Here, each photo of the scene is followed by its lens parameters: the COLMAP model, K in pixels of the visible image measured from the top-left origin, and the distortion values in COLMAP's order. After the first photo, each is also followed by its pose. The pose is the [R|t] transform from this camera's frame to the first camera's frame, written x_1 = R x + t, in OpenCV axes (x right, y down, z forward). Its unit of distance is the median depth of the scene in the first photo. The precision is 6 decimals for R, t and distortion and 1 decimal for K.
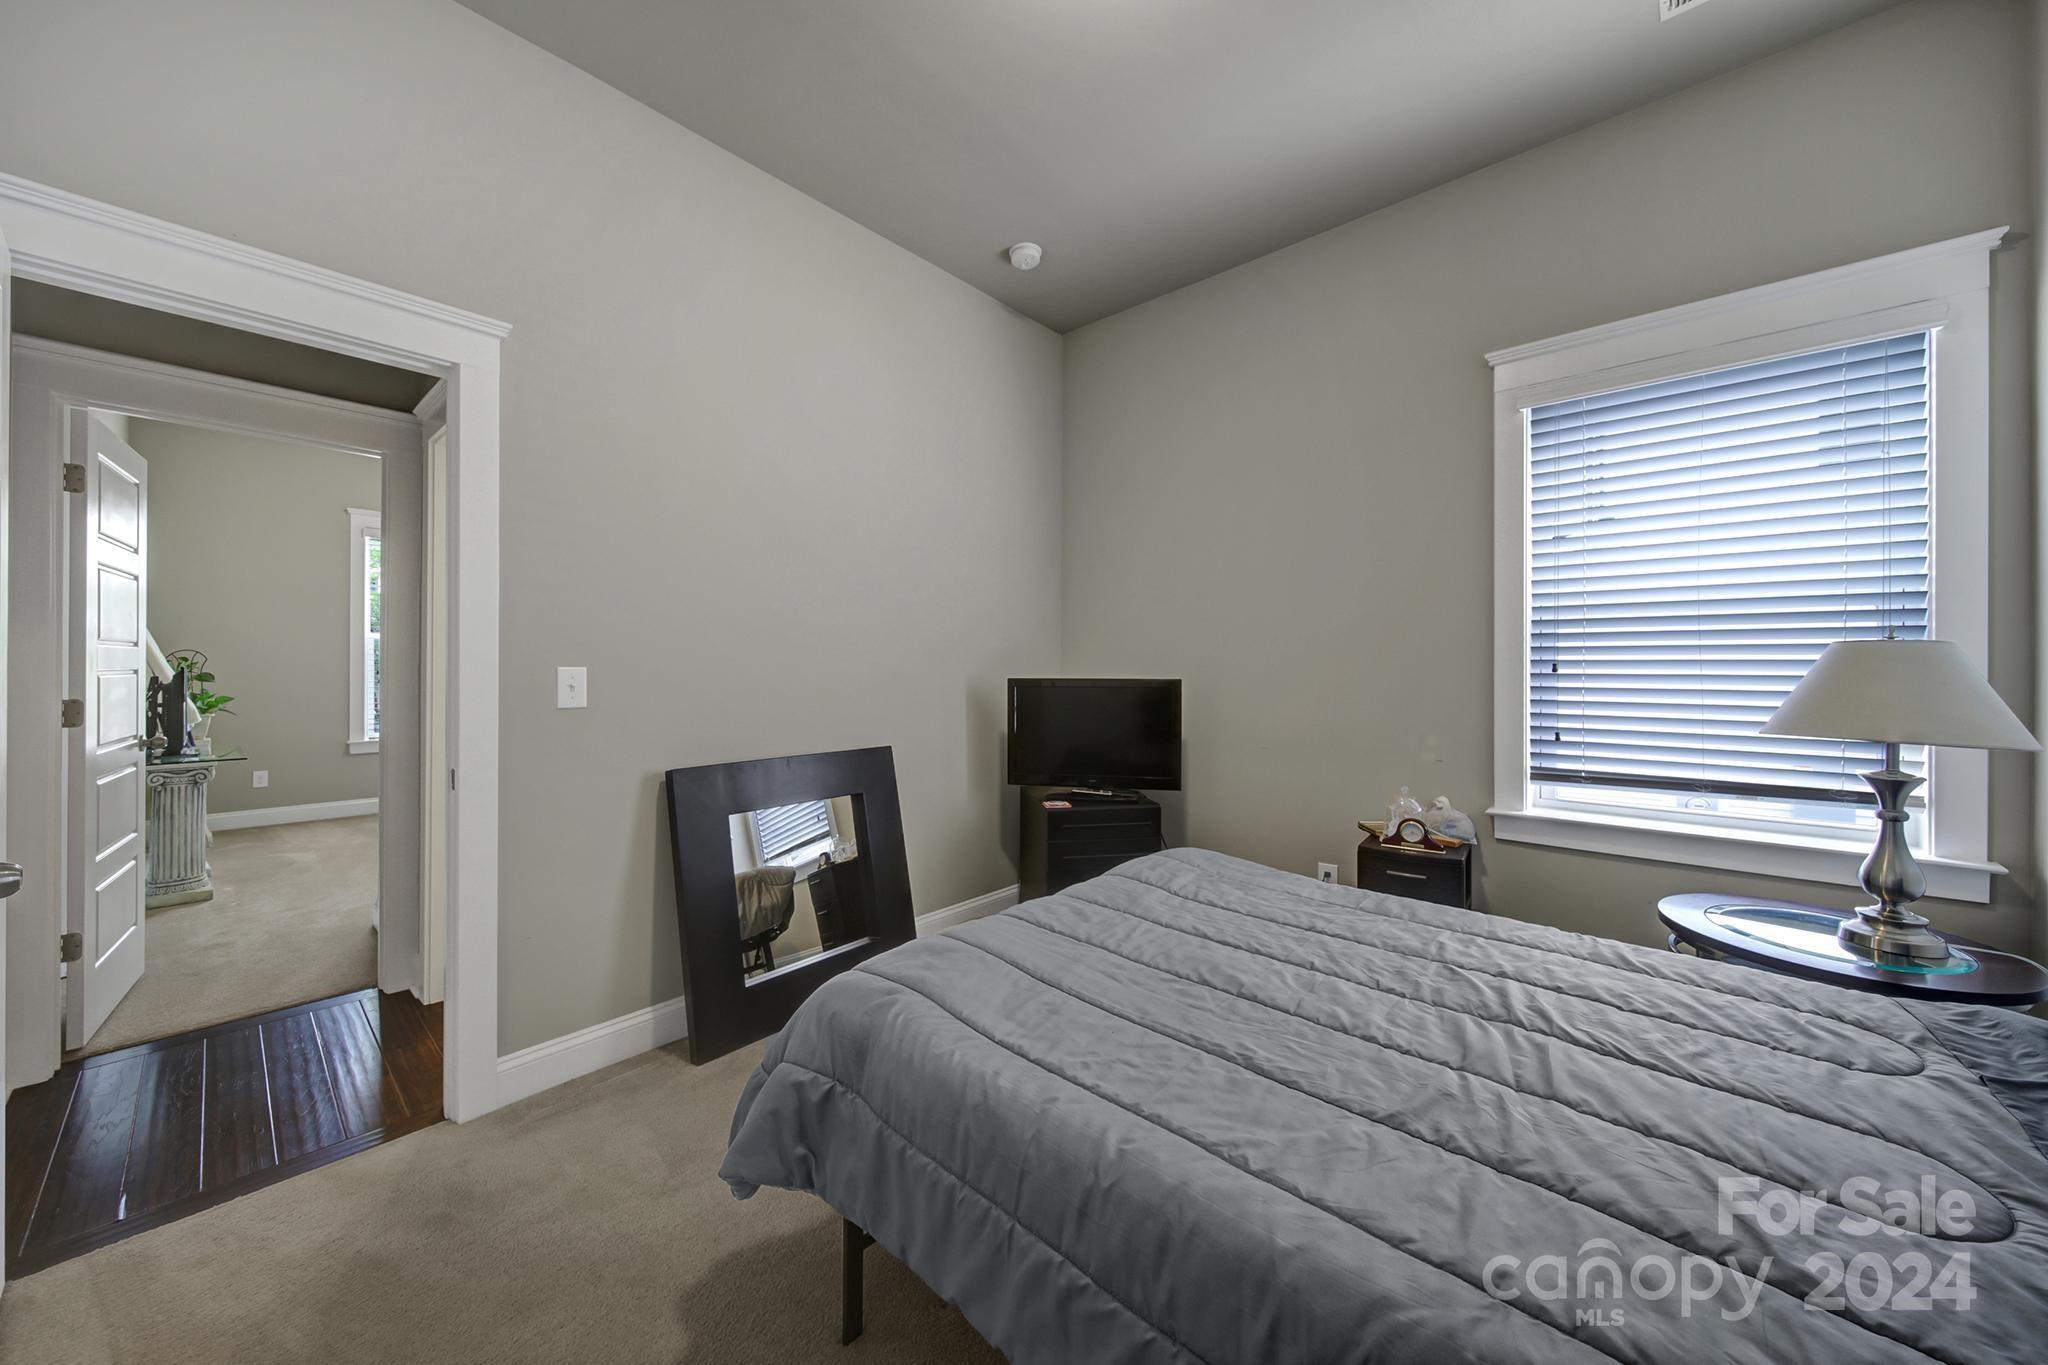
lens RADIAL K [[723.5, 0, 1023.5], [0, 723.5, 674.5], [0, 0, 1]] dist [-0.000525, -0.000065]
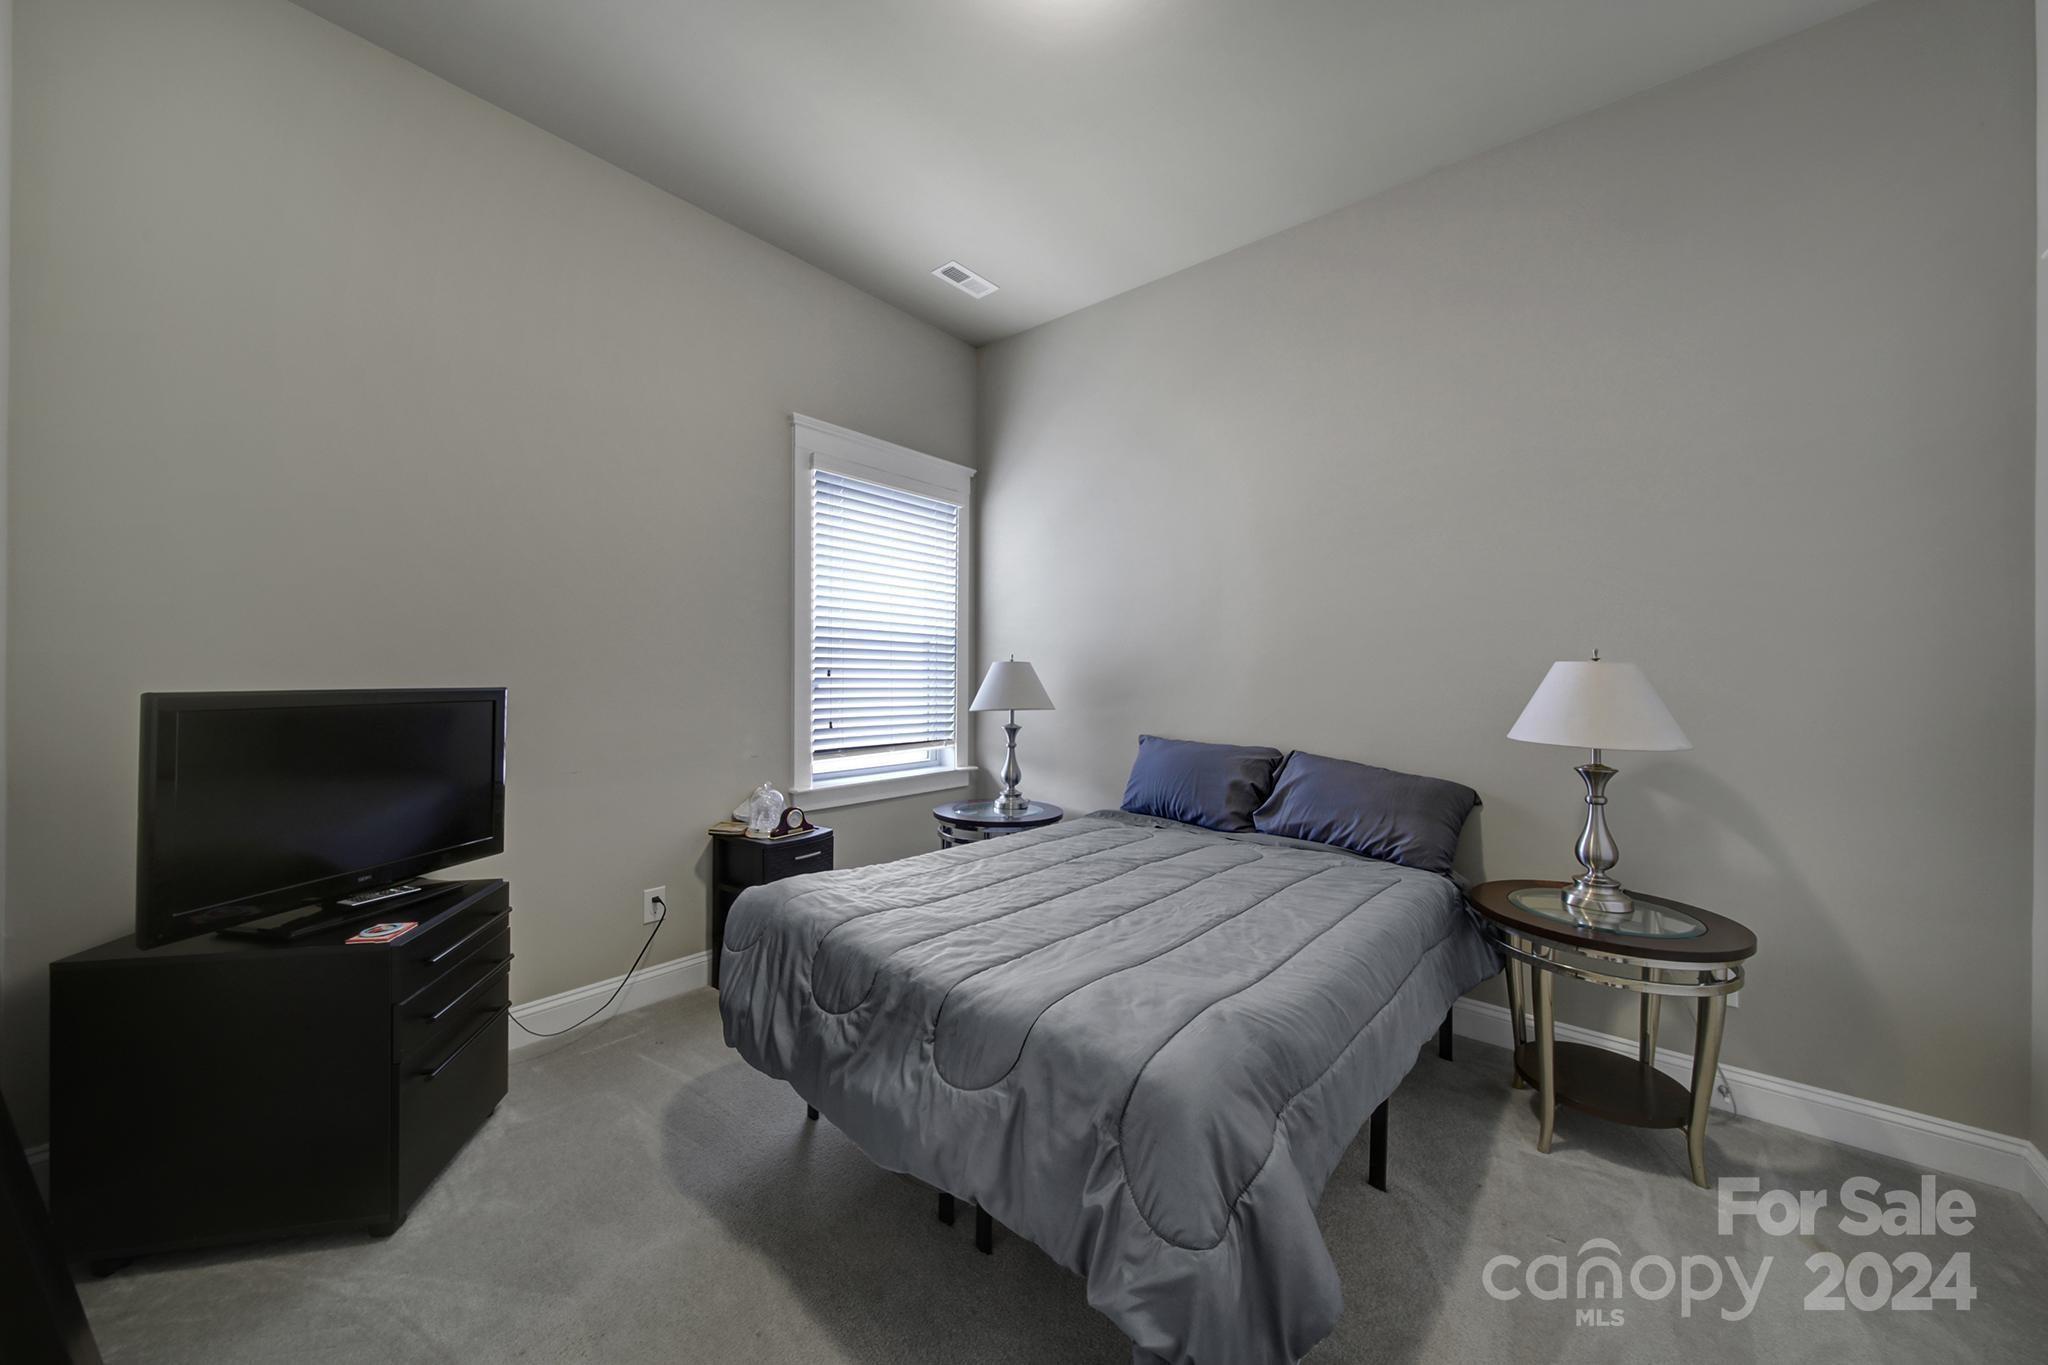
lens RADIAL K [[723.5, 0, 1023.5], [0, 723.5, 674.5], [0, 0, 1]] dist [-0.000525, -0.000065]
pose [[-0.025505, 0.001028, 0.999674, -0.903723], [0.004663, 0.999989, -0.000909, -0.006037], [-0.999664, 0.004638, -0.025510, 1.034371]]
